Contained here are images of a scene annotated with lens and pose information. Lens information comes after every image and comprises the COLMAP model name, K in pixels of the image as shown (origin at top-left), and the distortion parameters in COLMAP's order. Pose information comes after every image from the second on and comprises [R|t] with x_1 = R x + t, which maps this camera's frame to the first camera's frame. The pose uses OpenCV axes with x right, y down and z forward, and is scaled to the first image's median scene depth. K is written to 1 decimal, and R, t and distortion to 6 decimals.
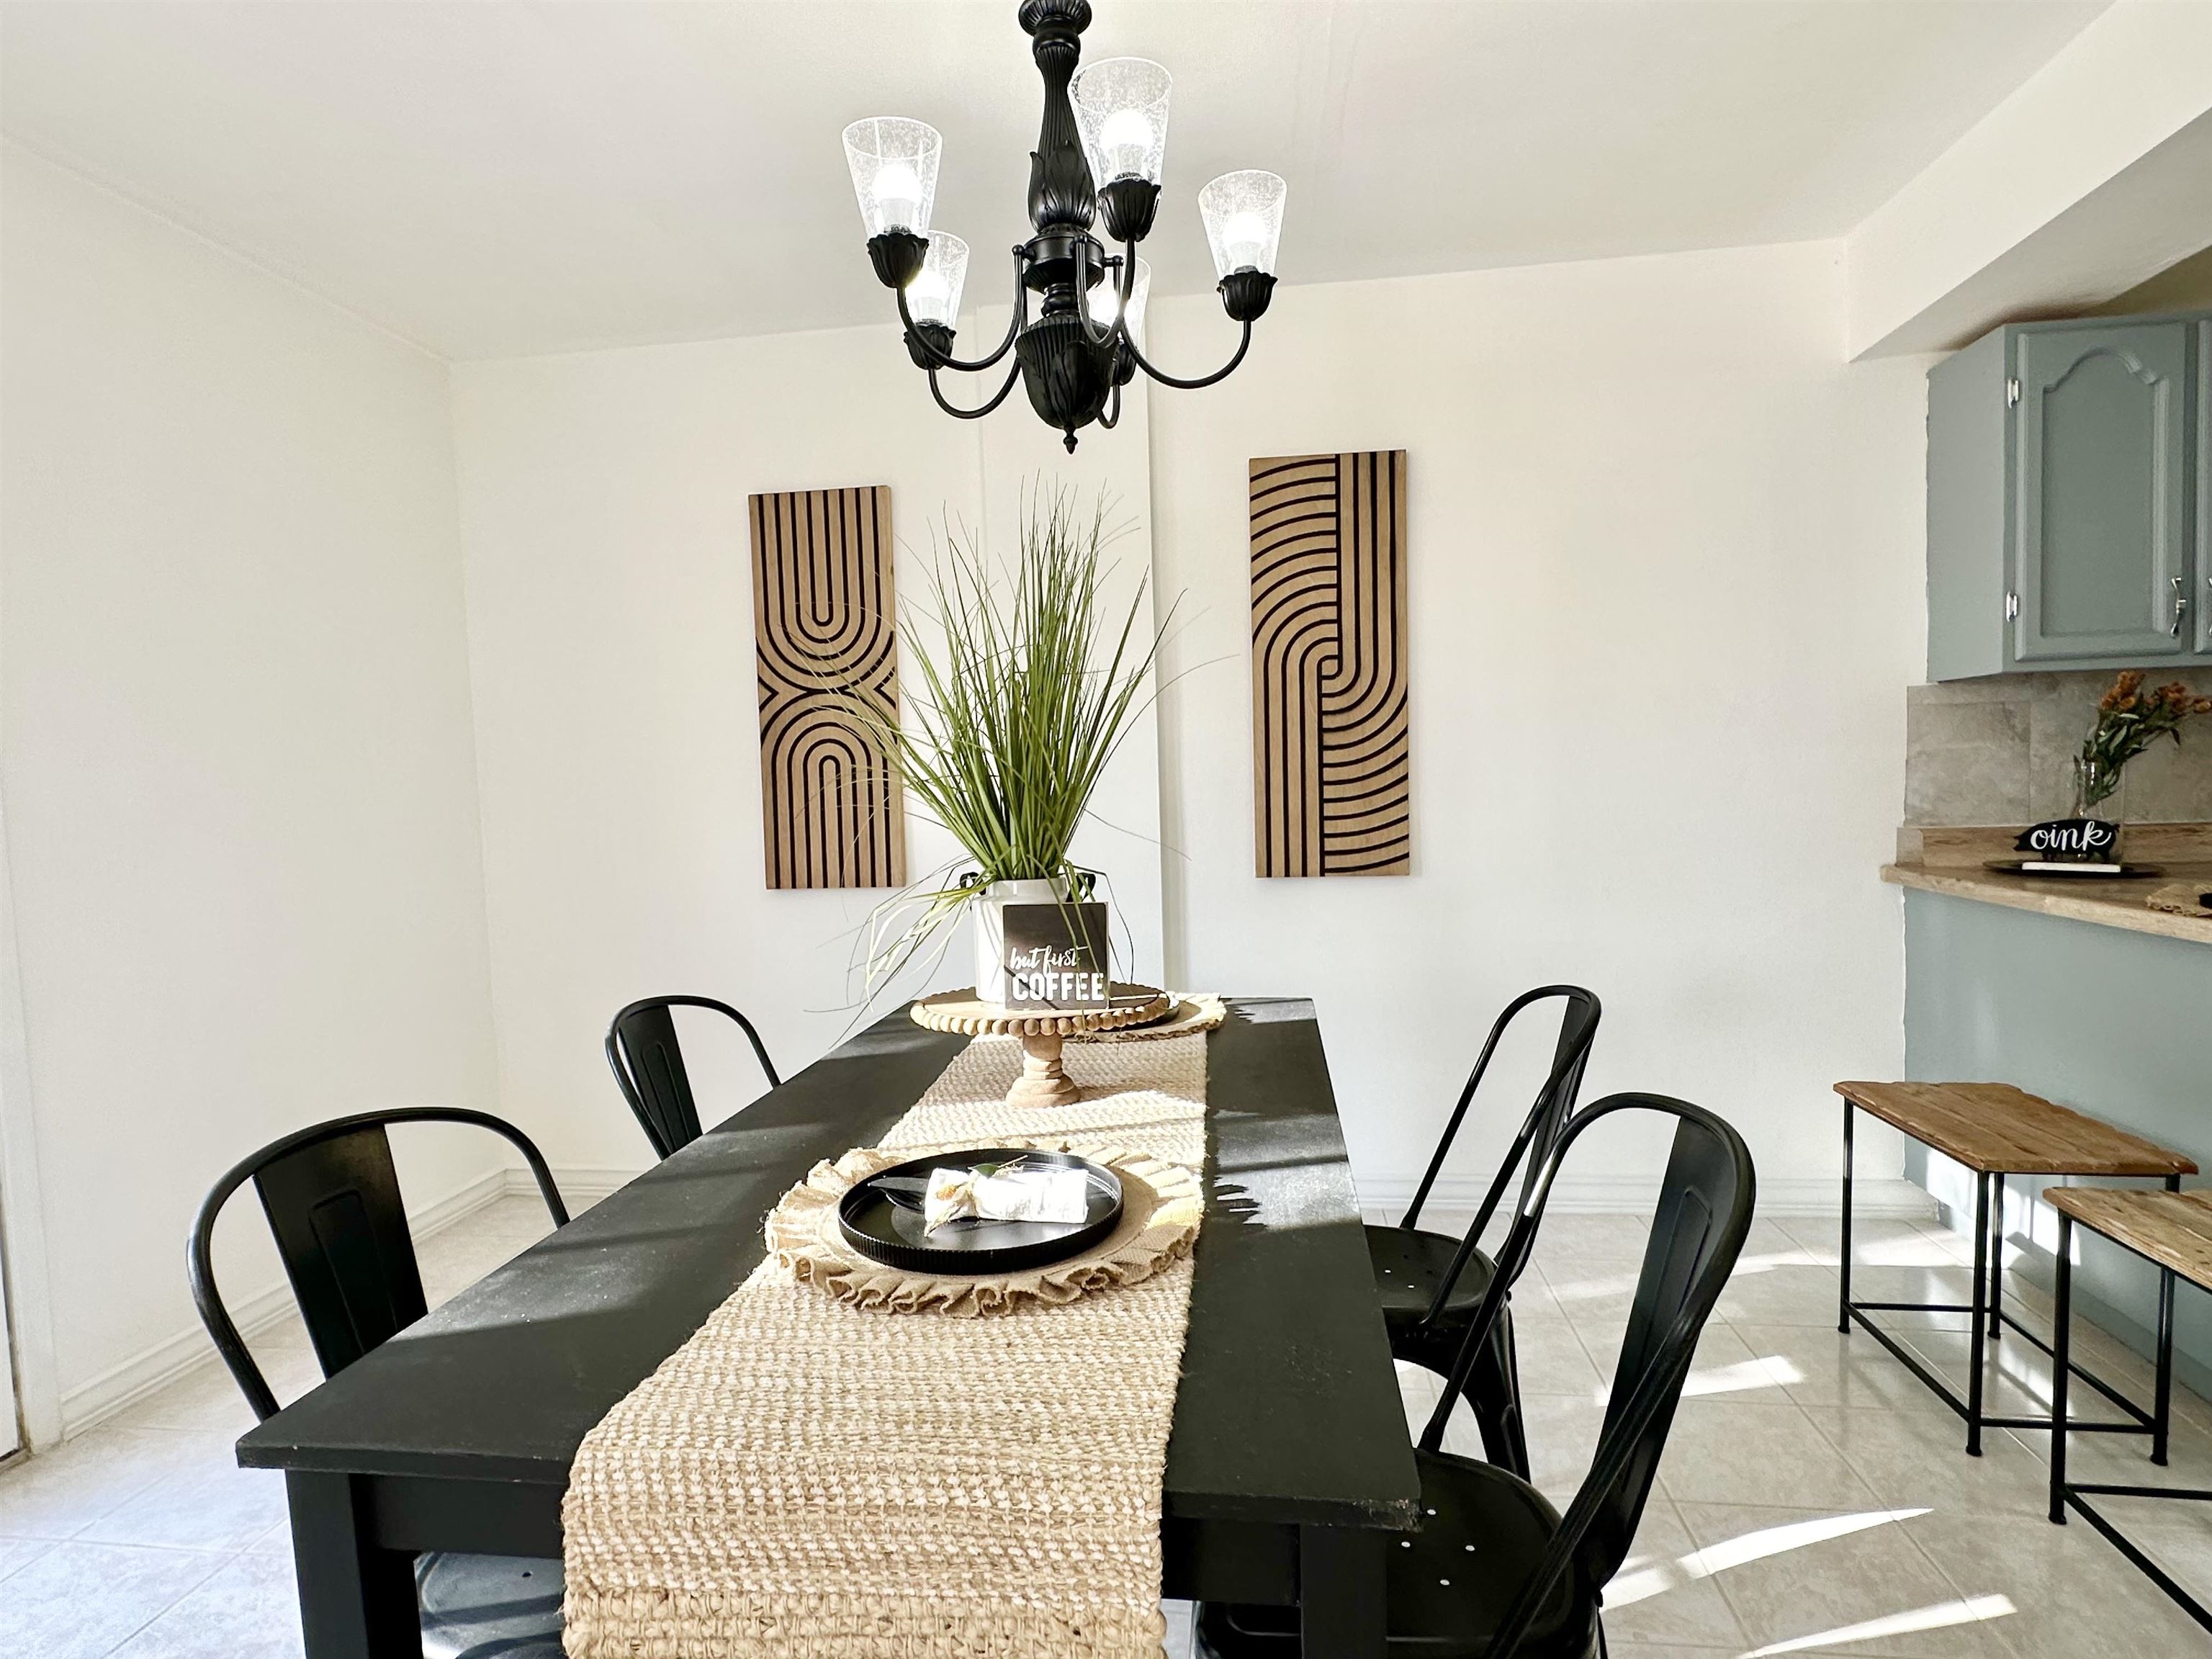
lens RADIAL K [[1181.6, 0, 1097.6], [0, 1181.6, 846.8], [0, 0, 1]] dist [-0.004846, 0.000449]
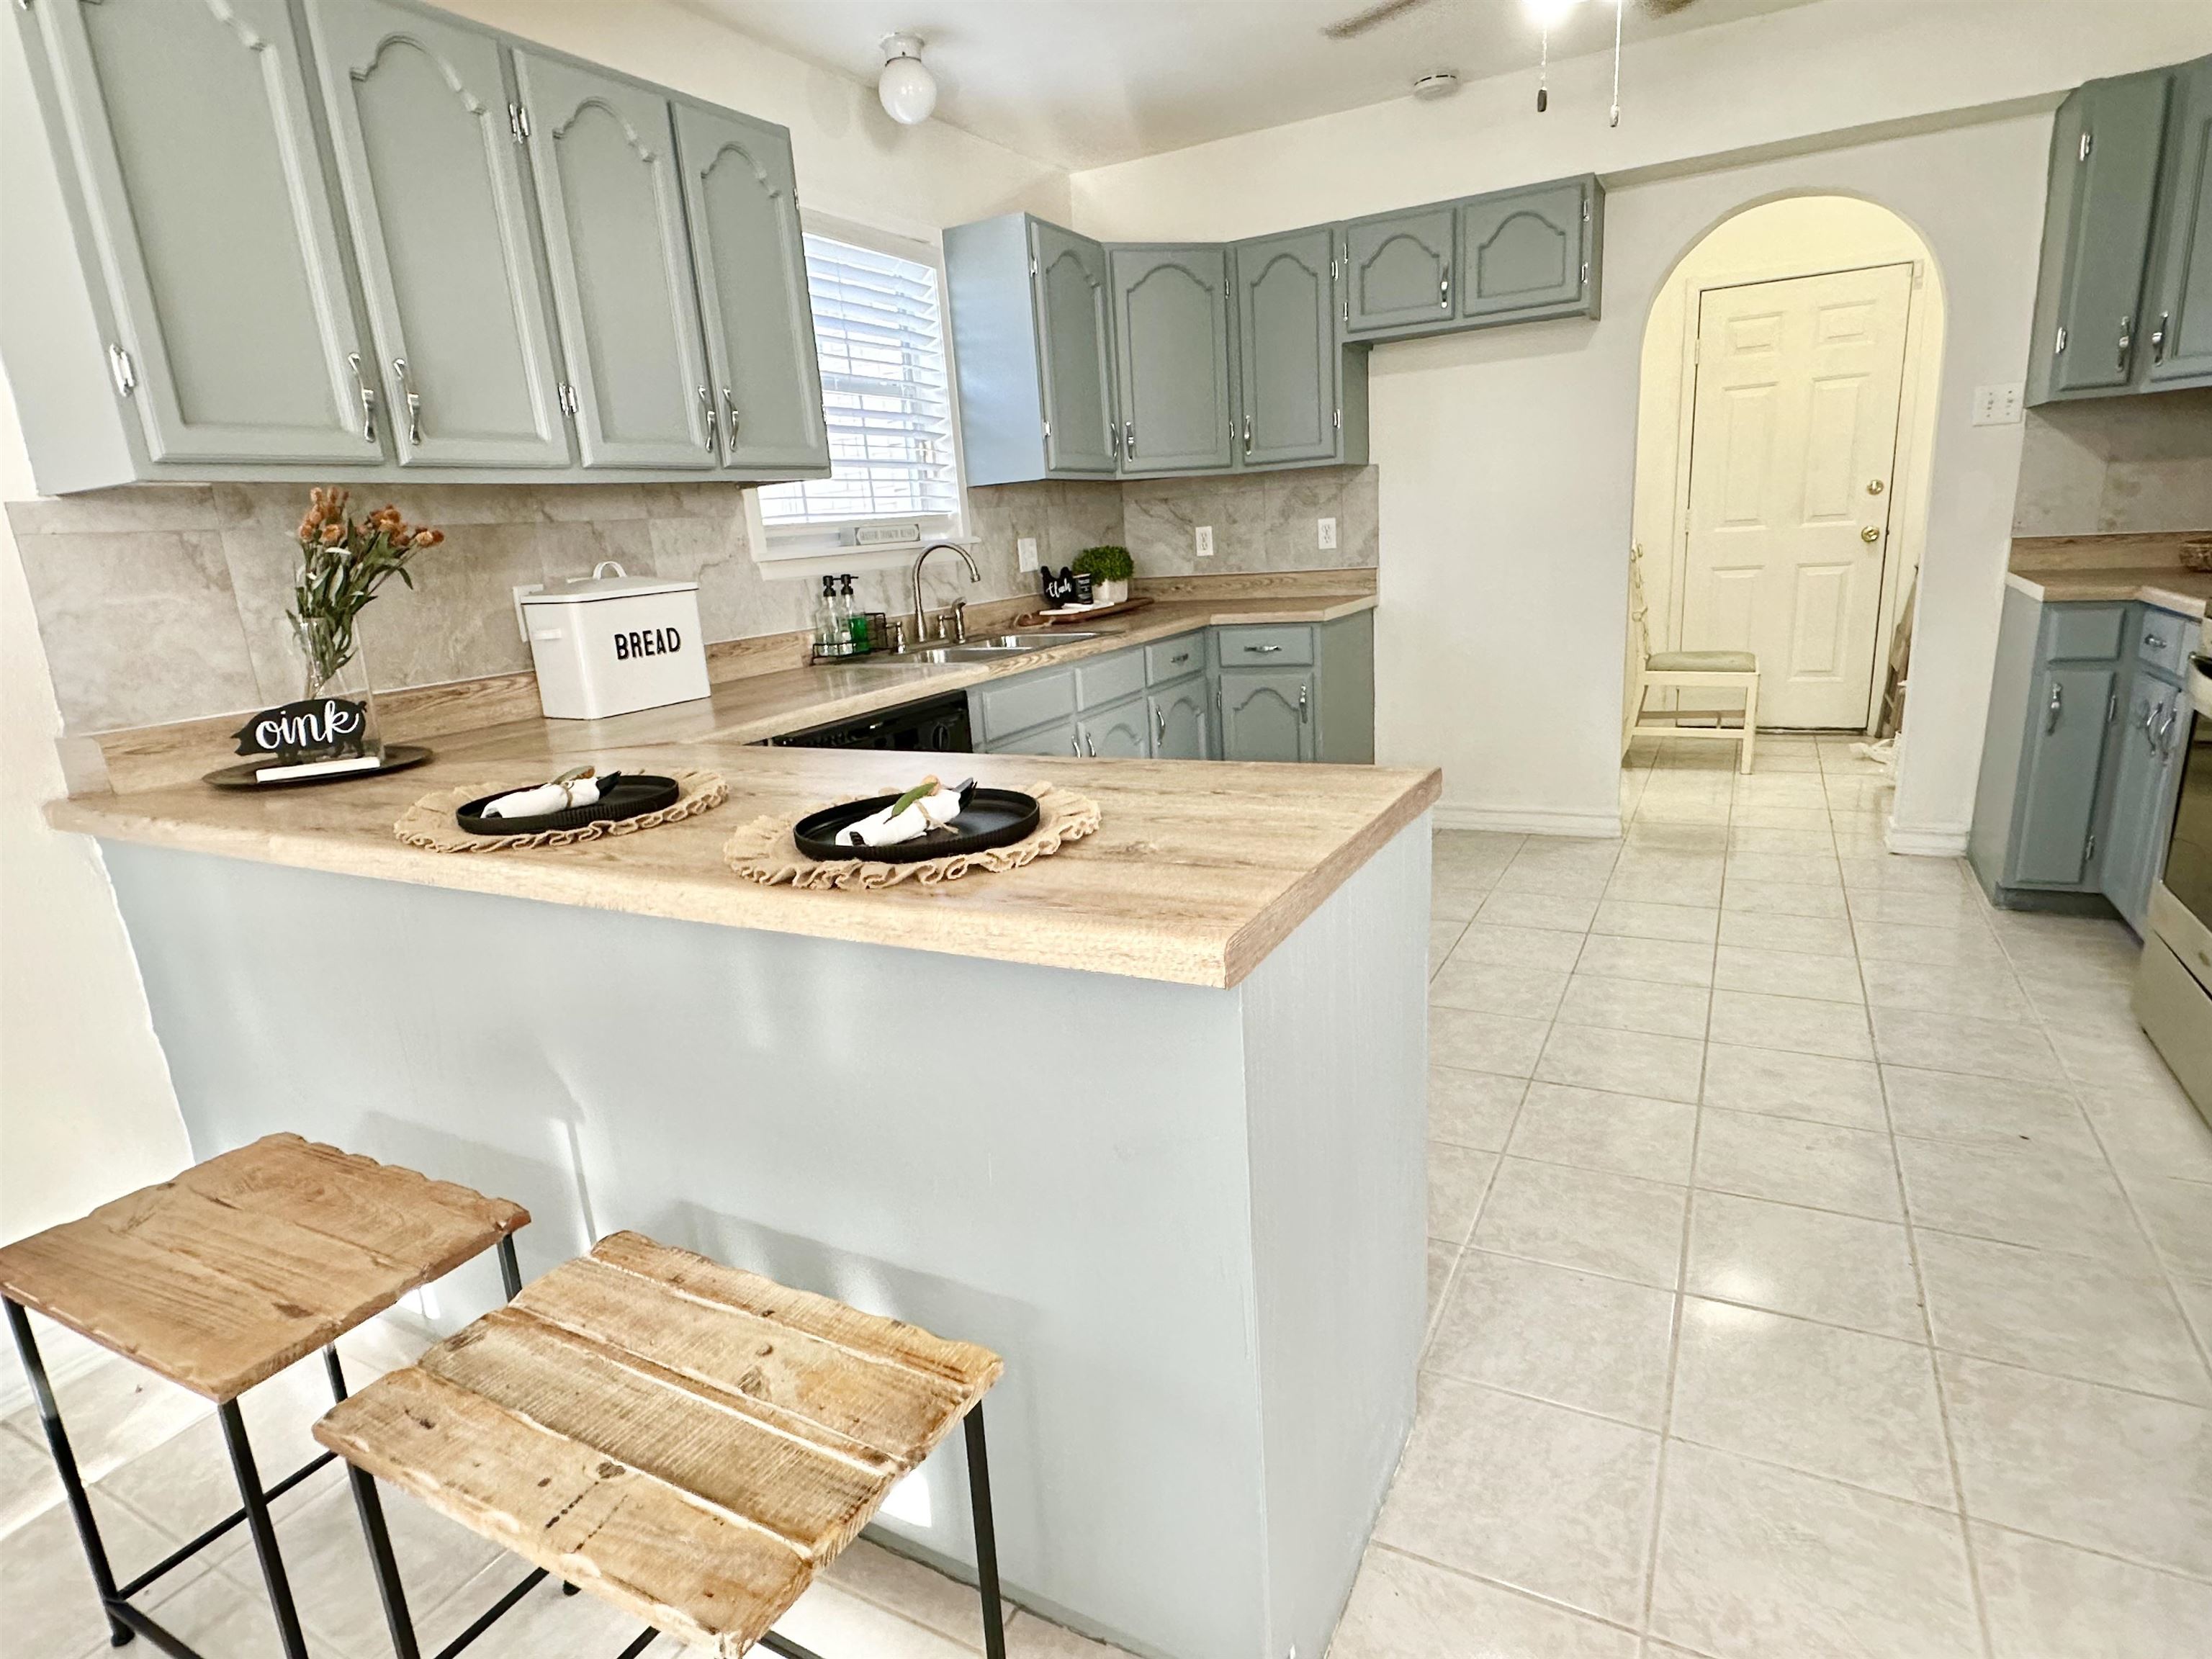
lens RADIAL K [[1181.6, 0, 1097.6], [0, 1181.6, 846.8], [0, 0, 1]] dist [-0.004846, 0.000449]
pose [[0.350948, -0.231610, 0.907299, 0.347578], [0.108308, 0.972465, 0.206351, -0.034258], [-0.930110, 0.025849, 0.366370, 0.314312]]
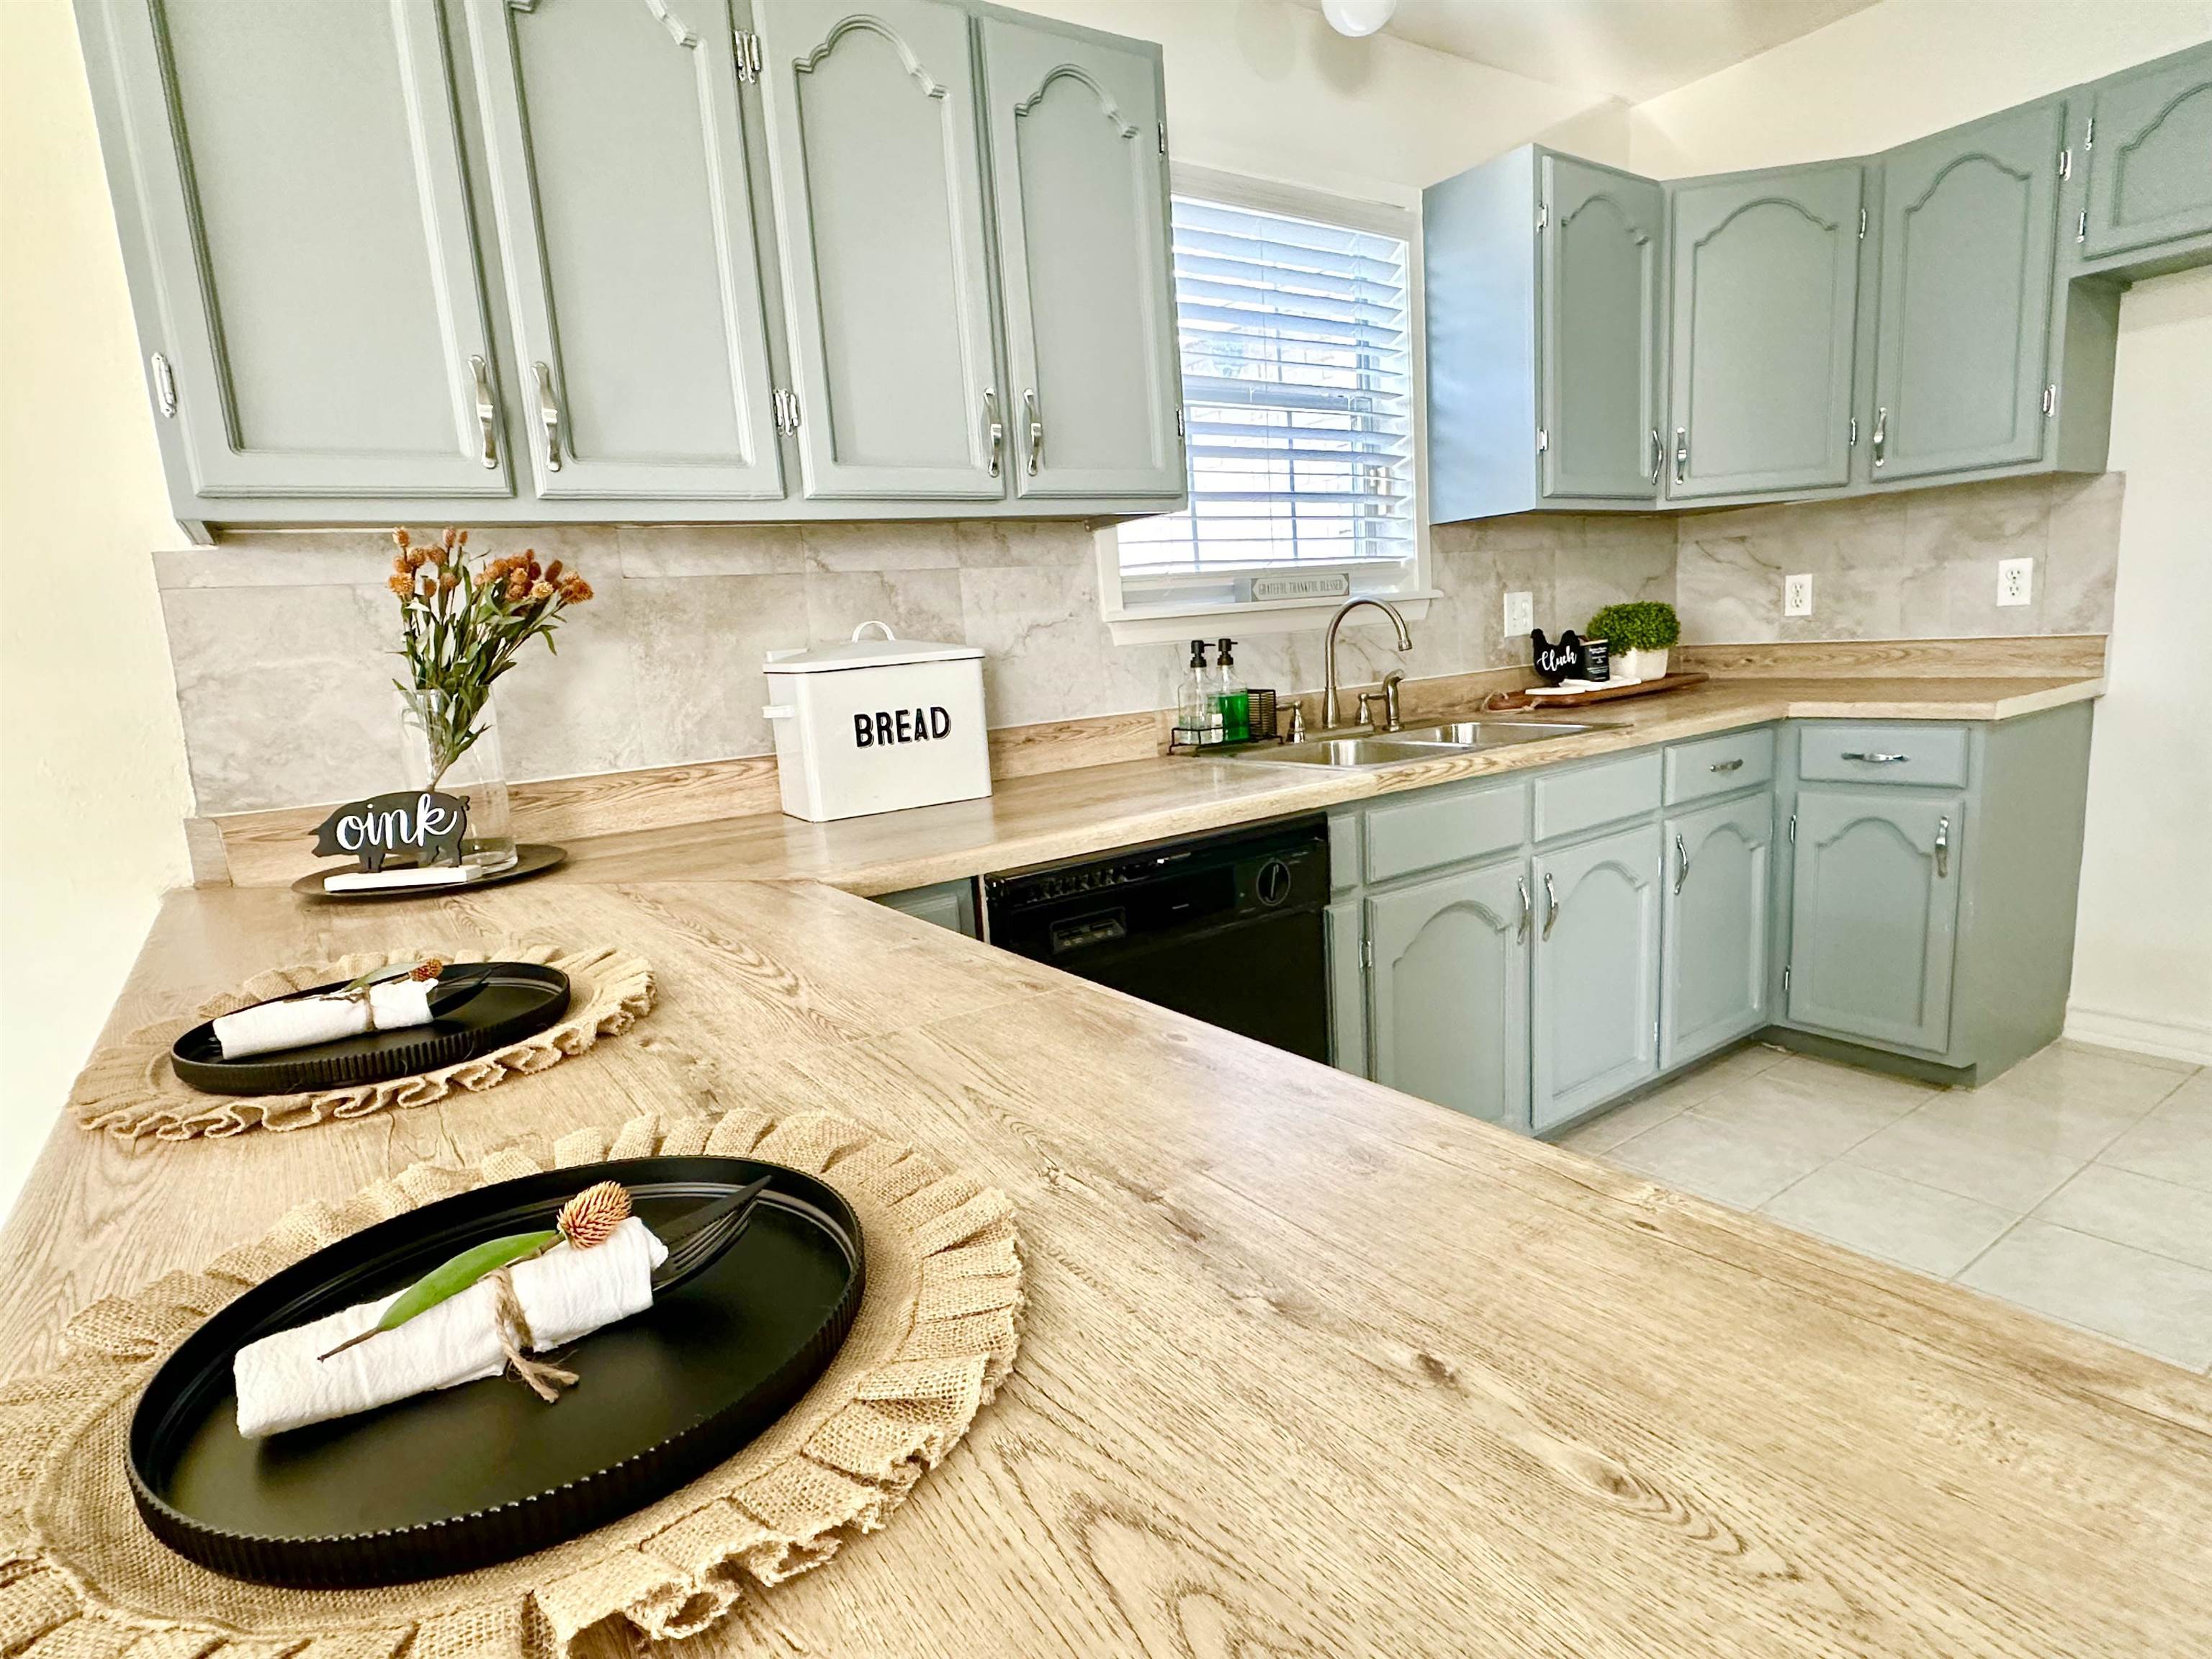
lens RADIAL K [[1181.6, 0, 1097.6], [0, 1181.6, 846.8], [0, 0, 1]] dist [-0.004846, 0.000449]
pose [[0.737639, -0.136900, 0.661171, 0.731460], [0.080462, 0.990074, 0.115234, -0.037588], [-0.670383, -0.031802, 0.741333, 0.370971]]
